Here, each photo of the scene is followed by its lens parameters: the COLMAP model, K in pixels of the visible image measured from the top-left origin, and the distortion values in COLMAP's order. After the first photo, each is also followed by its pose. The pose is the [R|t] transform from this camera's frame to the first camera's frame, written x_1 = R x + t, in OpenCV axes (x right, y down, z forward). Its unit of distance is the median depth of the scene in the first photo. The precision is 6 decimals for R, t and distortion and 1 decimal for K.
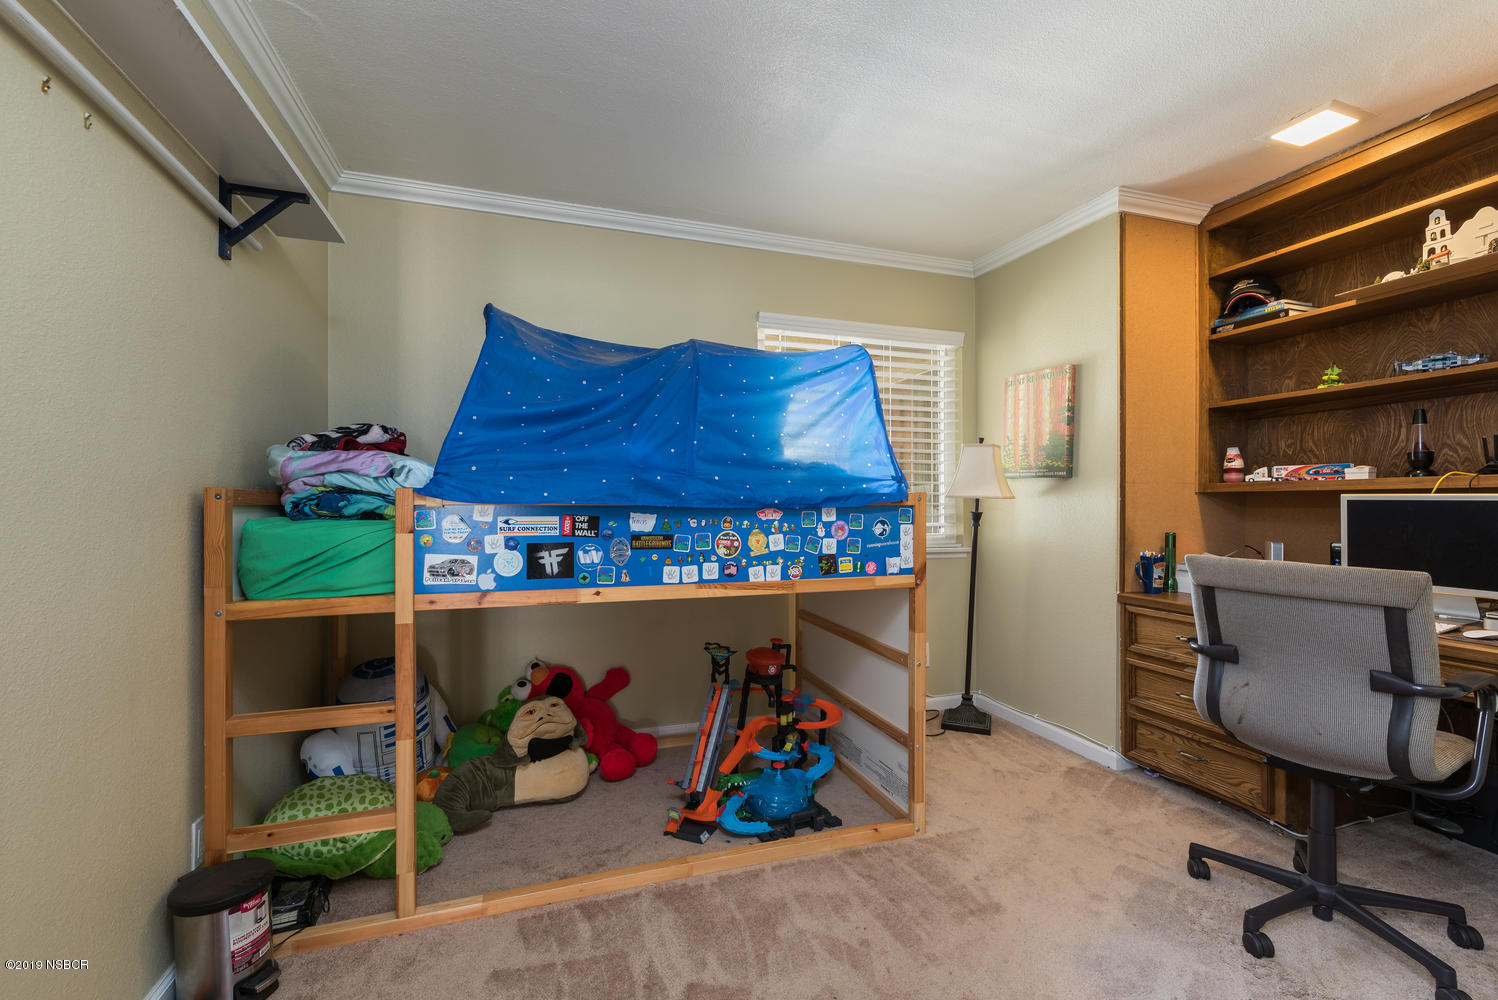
lens RADIAL K [[641.0, 0, 748.8], [0, 641.0, 502.6], [0, 0, 1]] dist [0.003035, -0.000549]
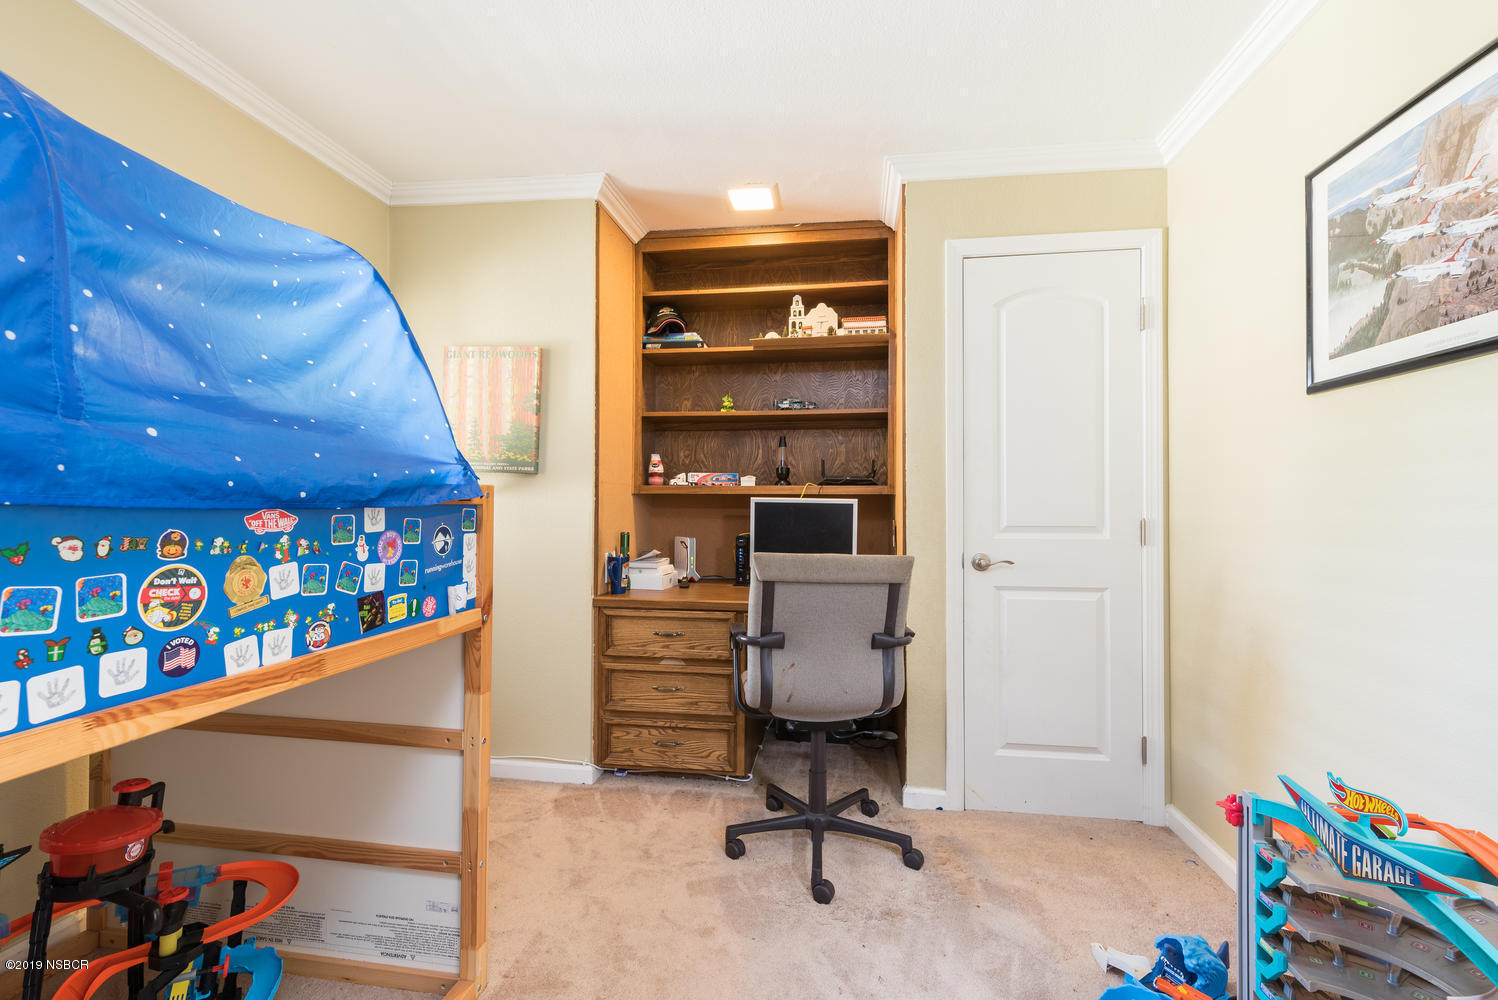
lens RADIAL K [[641.0, 0, 749.5], [0, 641.0, 503.1], [0, 0, 1]] dist [0.003035, -0.000549]
pose [[0.454387, 0.007620, 0.890772, -0.204022], [-0.008102, 0.999957, -0.004422, 0.003532], [-0.890768, -0.005208, 0.454429, 0.430956]]
